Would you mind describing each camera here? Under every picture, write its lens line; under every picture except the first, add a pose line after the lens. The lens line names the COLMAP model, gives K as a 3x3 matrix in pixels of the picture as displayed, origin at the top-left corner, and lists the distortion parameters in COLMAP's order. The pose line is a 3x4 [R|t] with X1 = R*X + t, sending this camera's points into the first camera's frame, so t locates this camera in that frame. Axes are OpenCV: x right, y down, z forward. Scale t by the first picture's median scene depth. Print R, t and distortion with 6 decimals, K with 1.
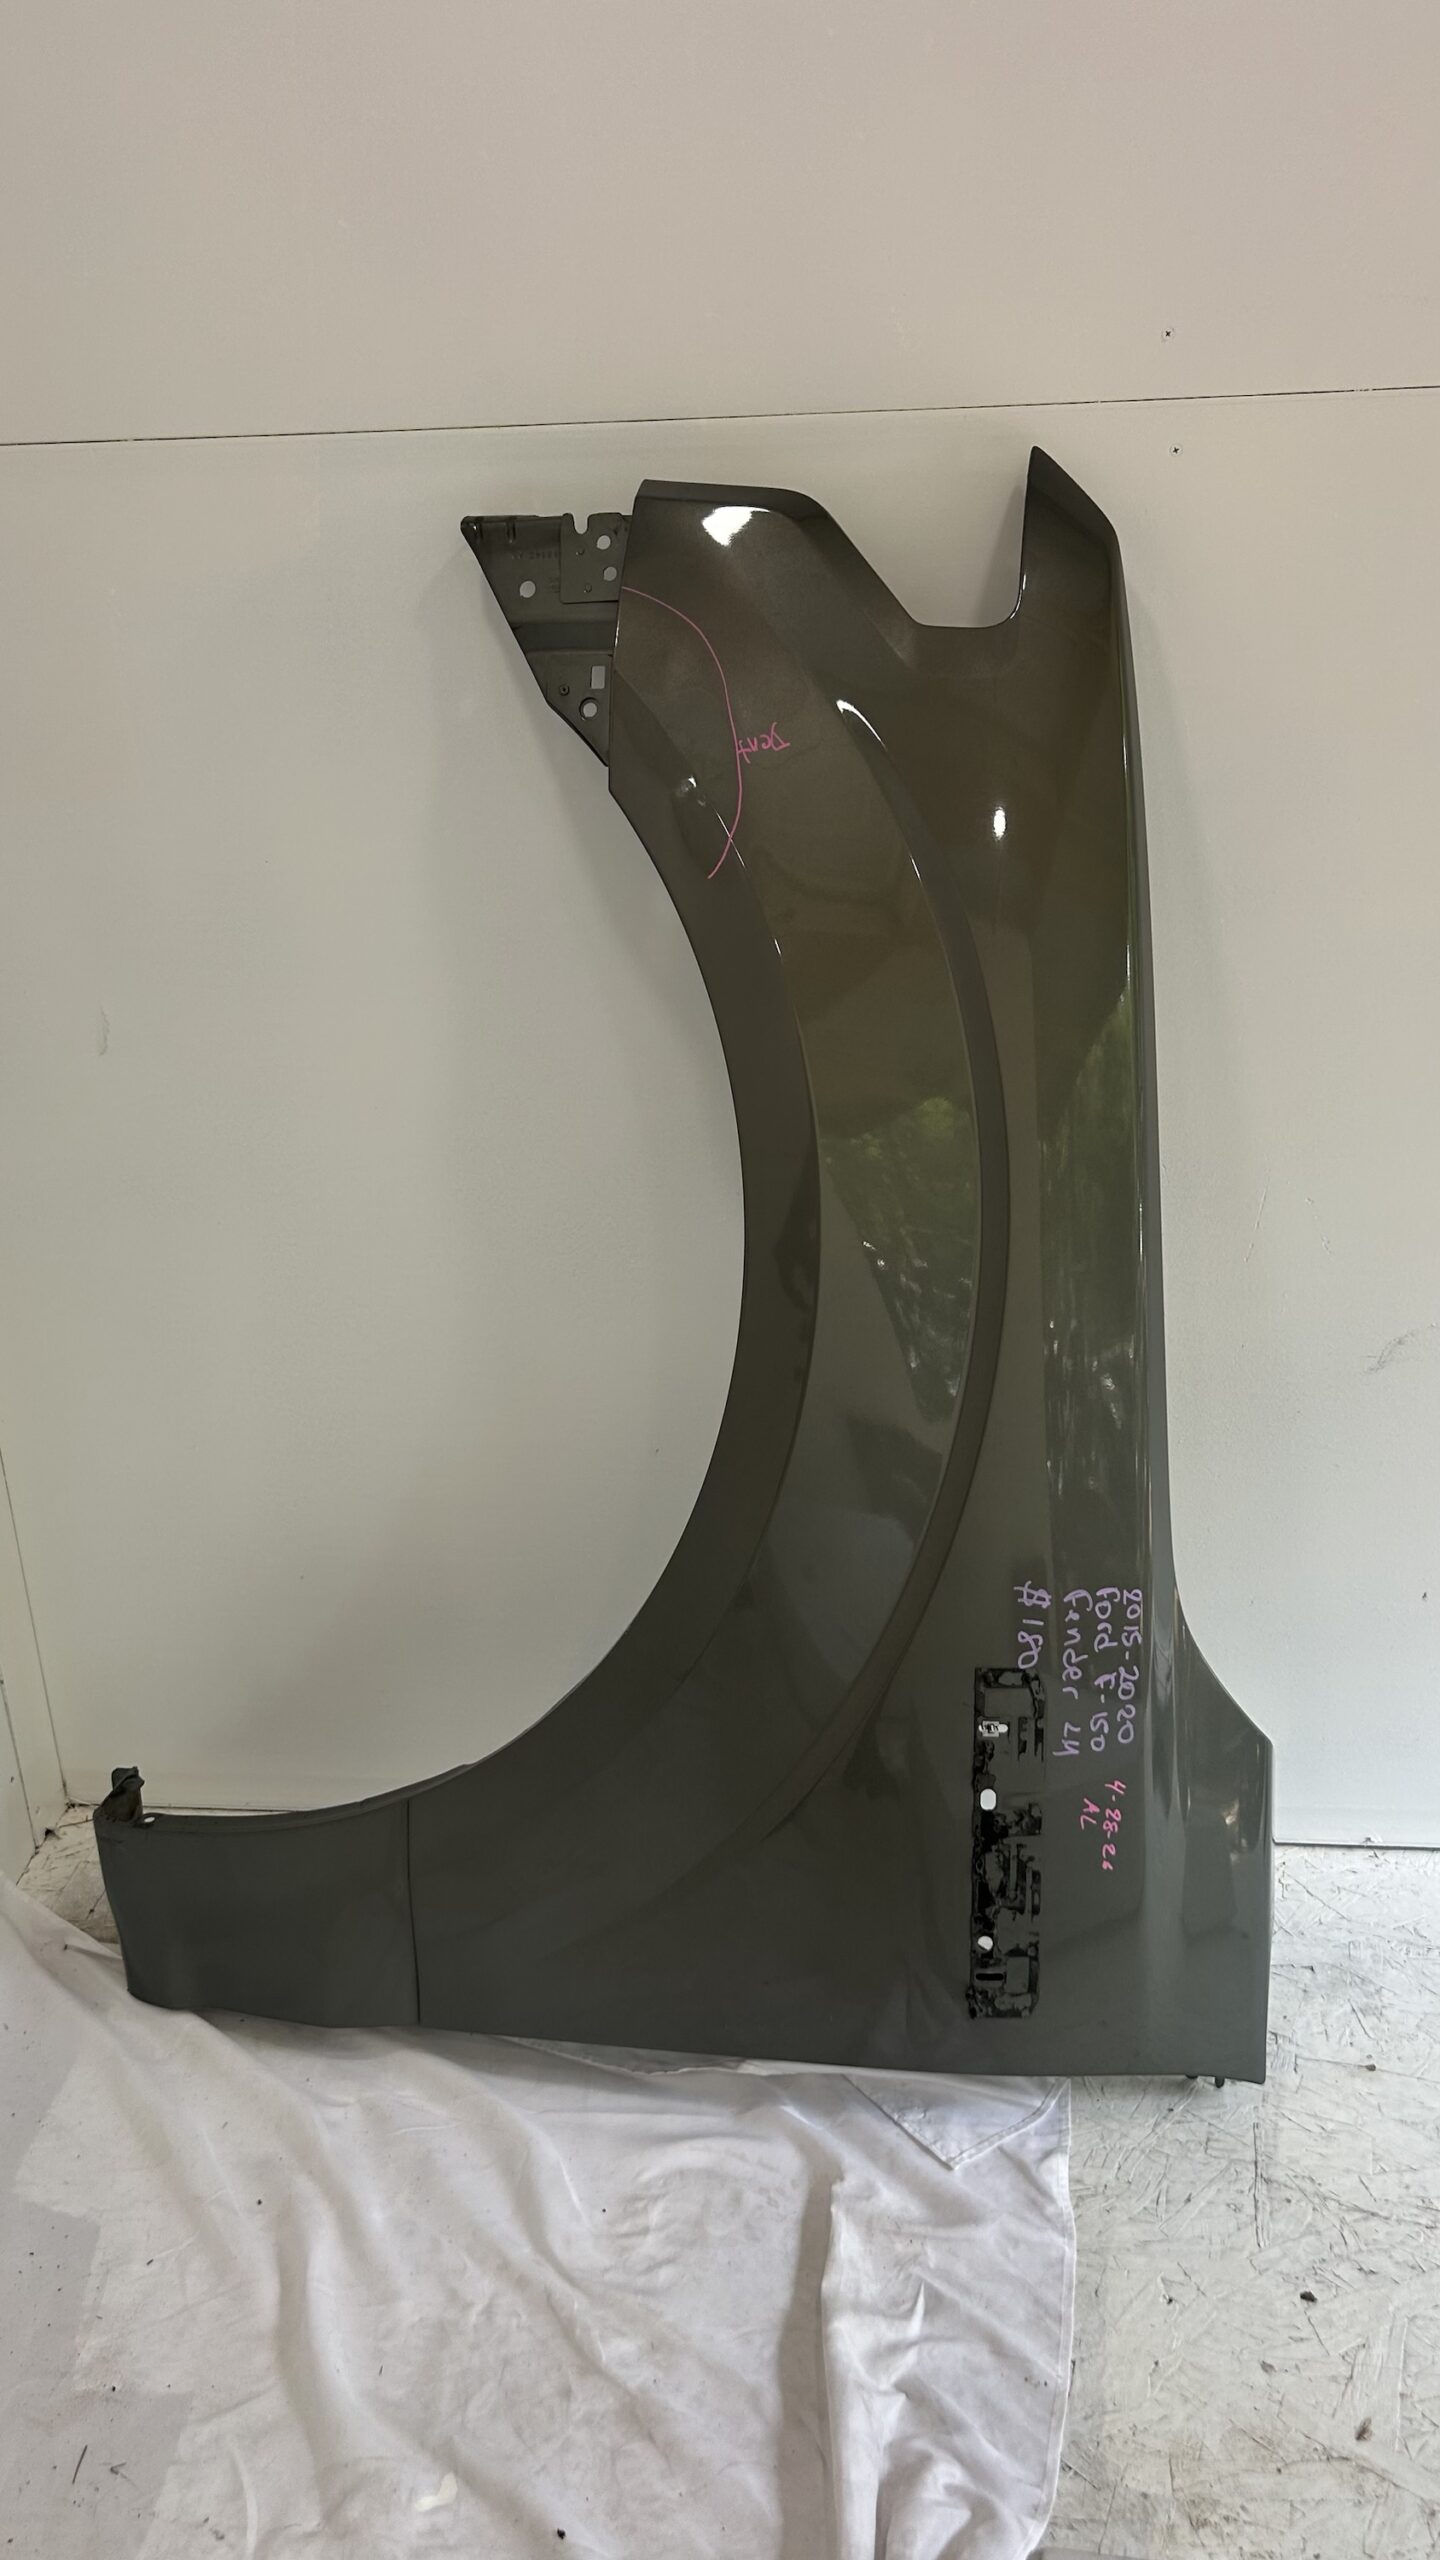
lens RADIAL K [[1997.6, 0, 720.0], [0, 1997.6, 1280.0], [0, 0, 1]] dist [-0.006511, -0.009046]
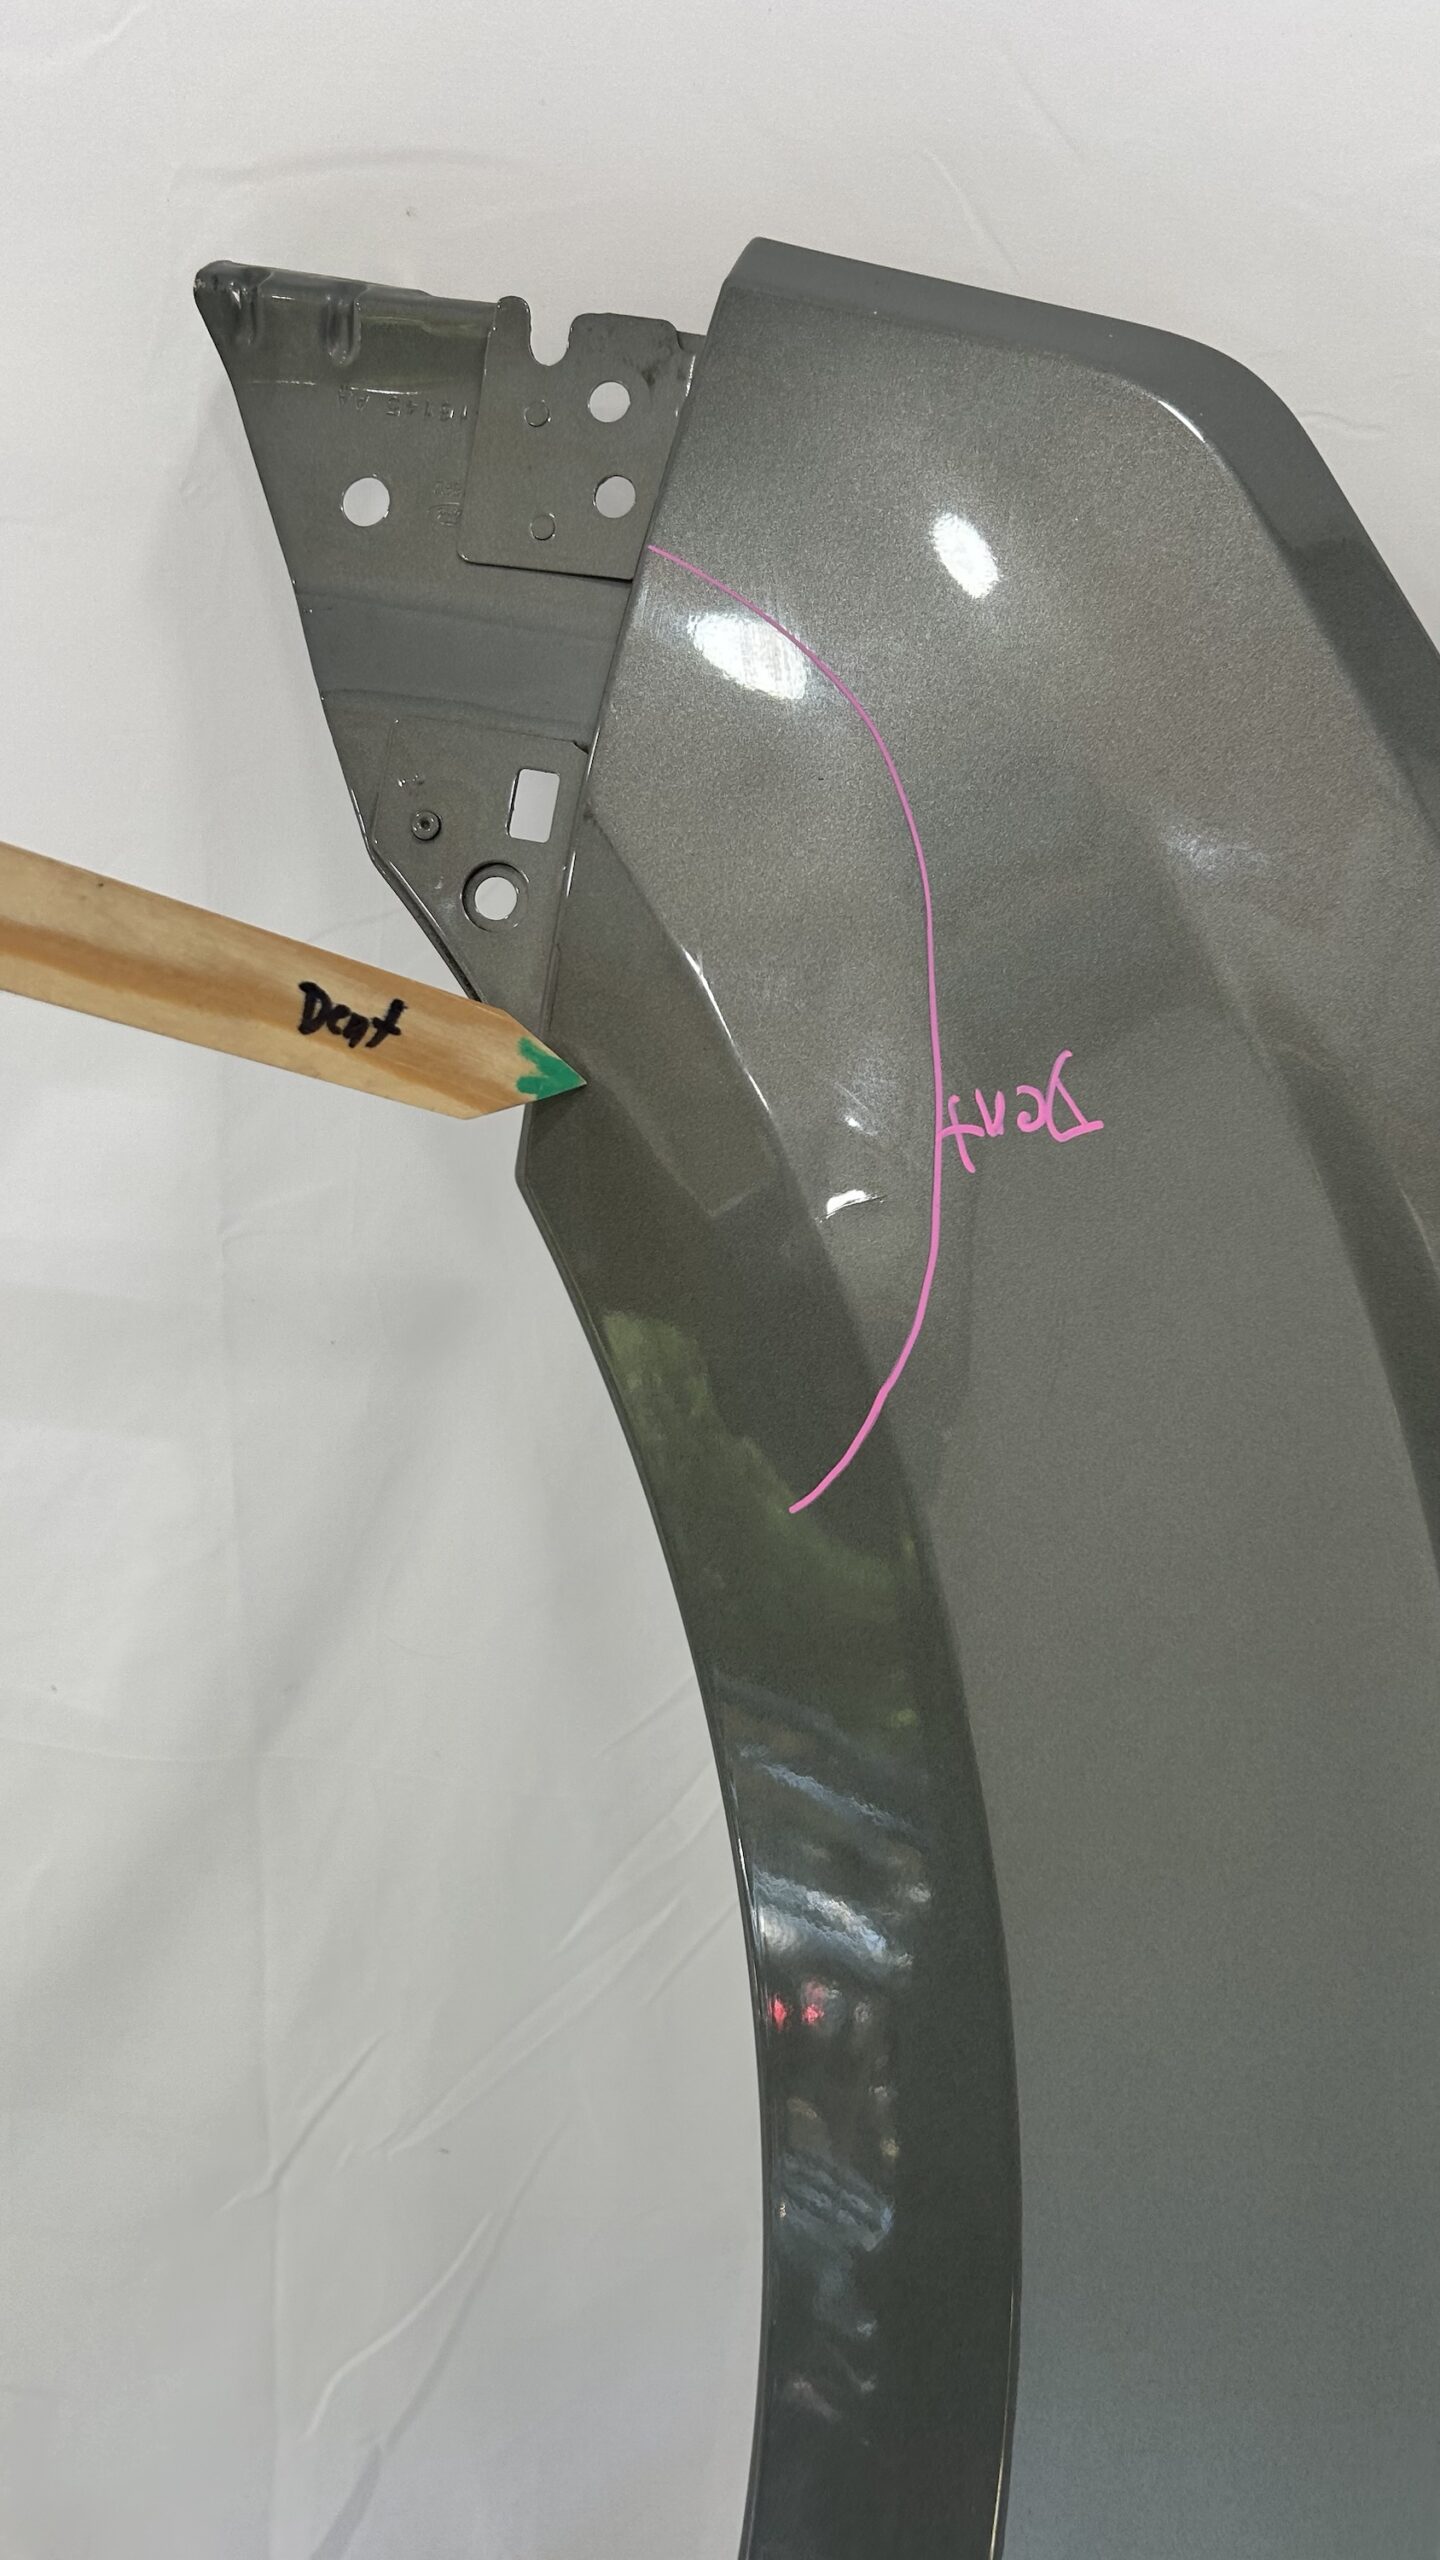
lens RADIAL K [[2302.6, 0, 720.0], [0, 2302.6, 1280.0], [0, 0, 1]] dist [-0.038559, -0.002582]
pose [[0.986828, 0.144242, 0.073238, -0.047189], [-0.144744, 0.989468, 0.001556, -0.228626], [-0.072242, -0.012136, 0.997313, 0.617955]]
